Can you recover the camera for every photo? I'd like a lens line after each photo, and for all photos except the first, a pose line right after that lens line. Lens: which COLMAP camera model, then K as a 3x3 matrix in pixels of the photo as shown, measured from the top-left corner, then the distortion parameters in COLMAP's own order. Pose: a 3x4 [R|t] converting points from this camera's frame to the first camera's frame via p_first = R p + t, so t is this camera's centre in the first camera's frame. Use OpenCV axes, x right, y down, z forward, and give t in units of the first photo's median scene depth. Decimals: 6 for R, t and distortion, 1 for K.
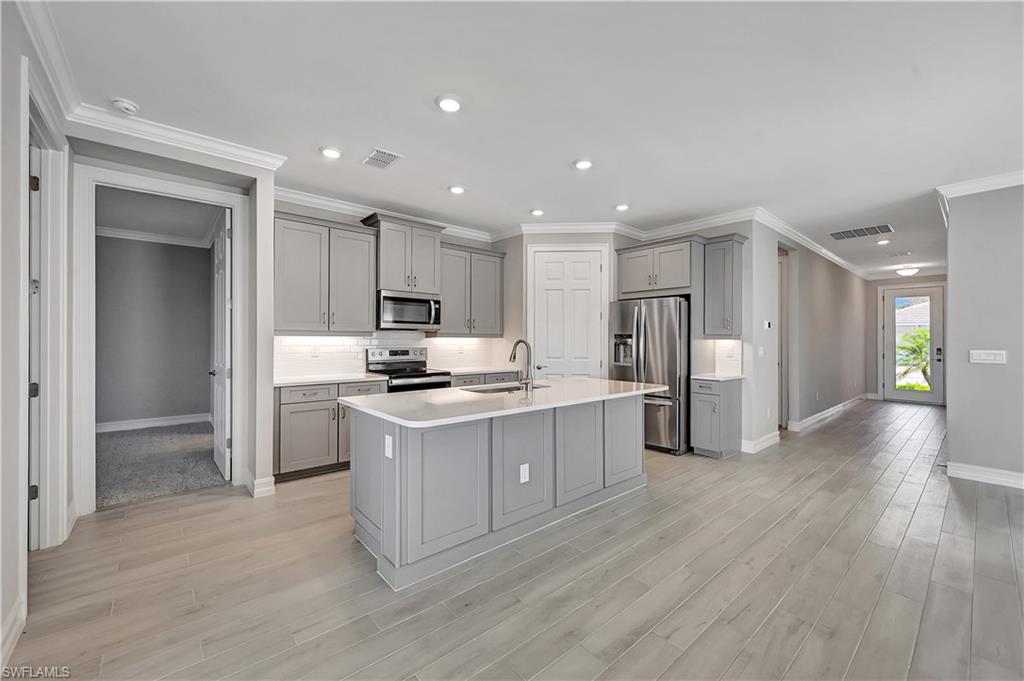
lens RADIAL K [[408.7, 0, 513.0], [0, 408.7, 339.6], [0, 0, 1]] dist [-0.001971, 0.000001]
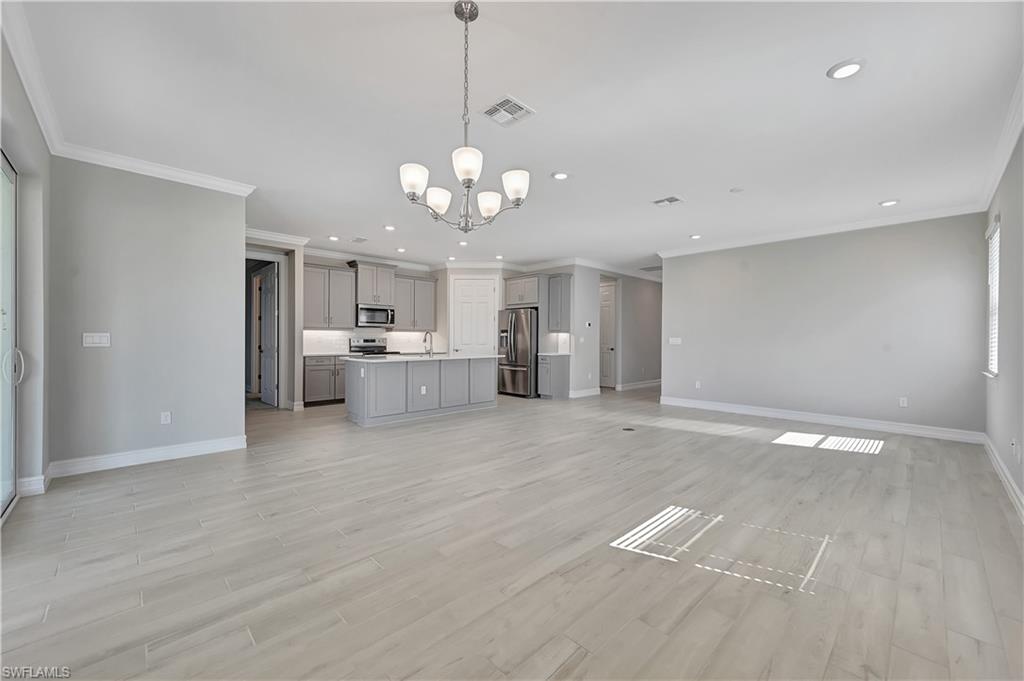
lens RADIAL K [[408.7, 0, 513.0], [0, 408.7, 339.6], [0, 0, 1]] dist [-0.001971, 0.000001]
pose [[0.998589, -0.000114, 0.053107, 0.222128], [-0.000176, 0.999985, 0.005447, 0.018747], [-0.053107, -0.005449, 0.998574, -0.710943]]
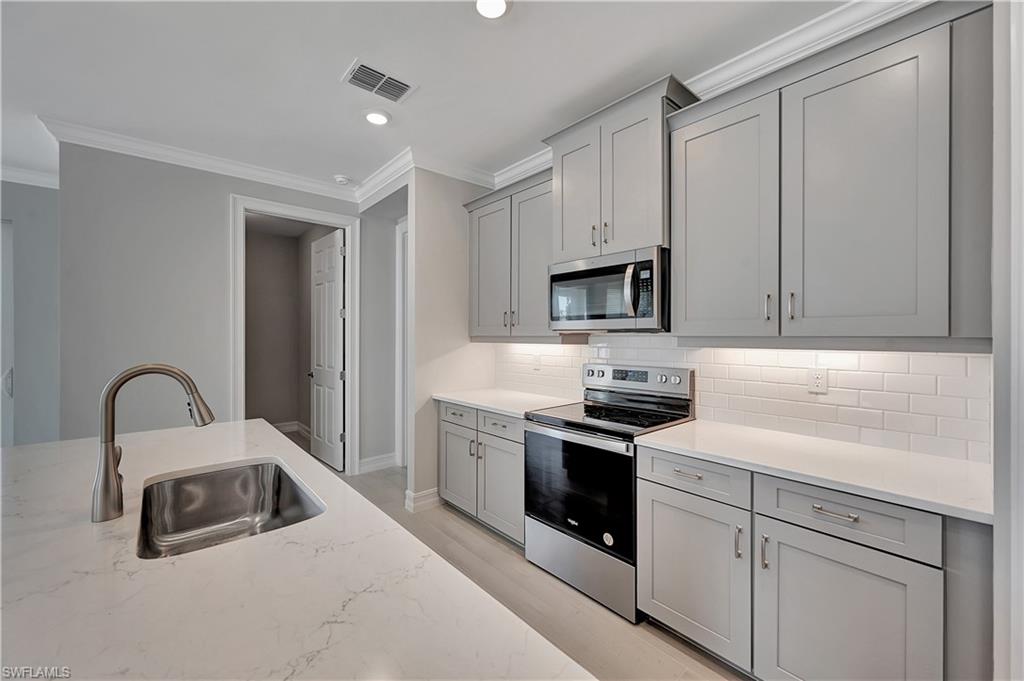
lens RADIAL K [[408.7, 0, 513.0], [0, 408.7, 339.6], [0, 0, 1]] dist [-0.001971, 0.000001]
pose [[-0.008652, 0.004261, -0.999953, 0.245180], [0.002826, 0.999987, 0.004237, -0.015558], [0.999959, -0.002789, -0.008664, 0.858597]]
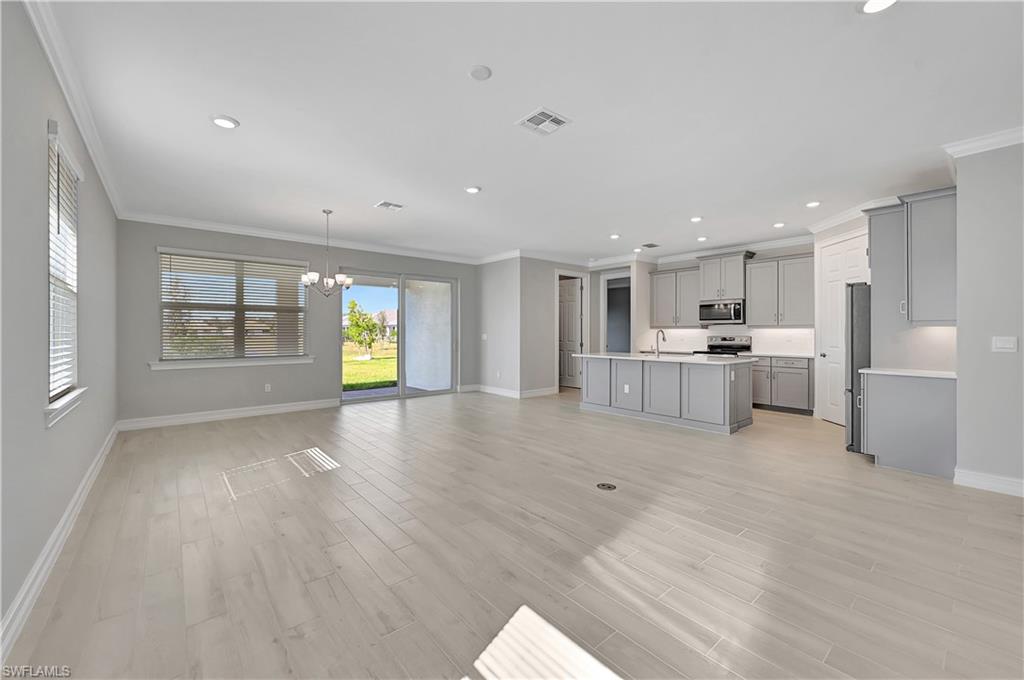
lens RADIAL K [[408.7, 0, 513.0], [0, 408.7, 339.1], [0, 0, 1]] dist [-0.001971, 0.000001]
pose [[-0.016624, 0.012510, -0.999784, 1.270266], [0.002700, 0.999919, 0.012467, 0.011405], [0.999858, -0.002492, -0.016657, 0.223342]]
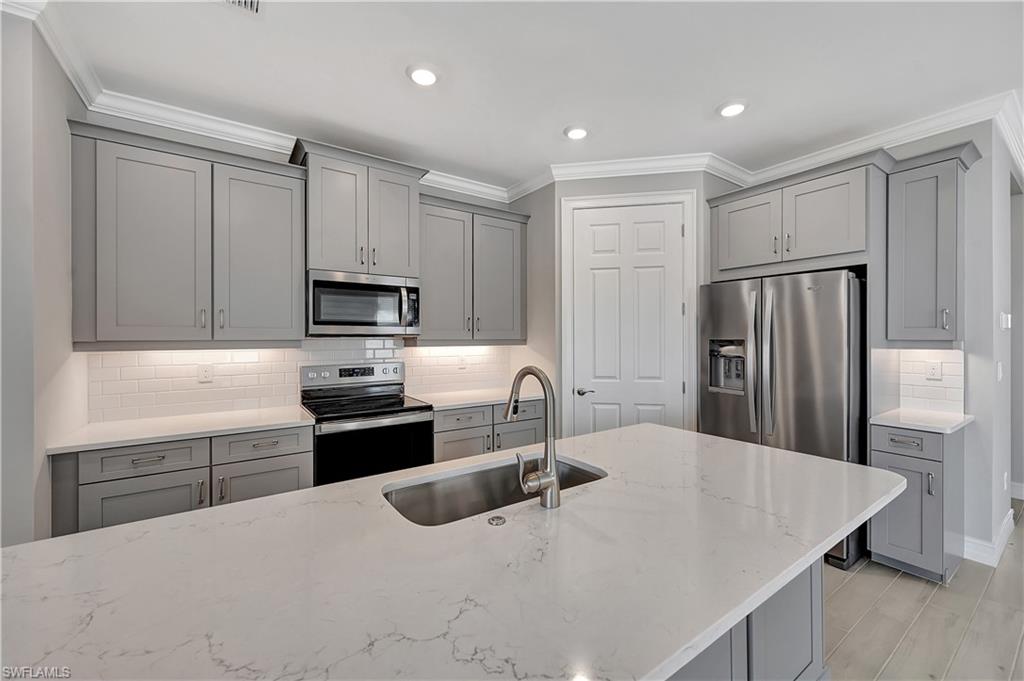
lens RADIAL K [[408.7, 0, 513.0], [0, 408.7, 339.6], [0, 0, 1]] dist [-0.001971, 0.000001]
pose [[0.994105, -0.006377, -0.108233, 0.030540], [0.006927, 0.999965, 0.004714, -0.018738], [0.108200, -0.005436, 0.994114, 0.399571]]
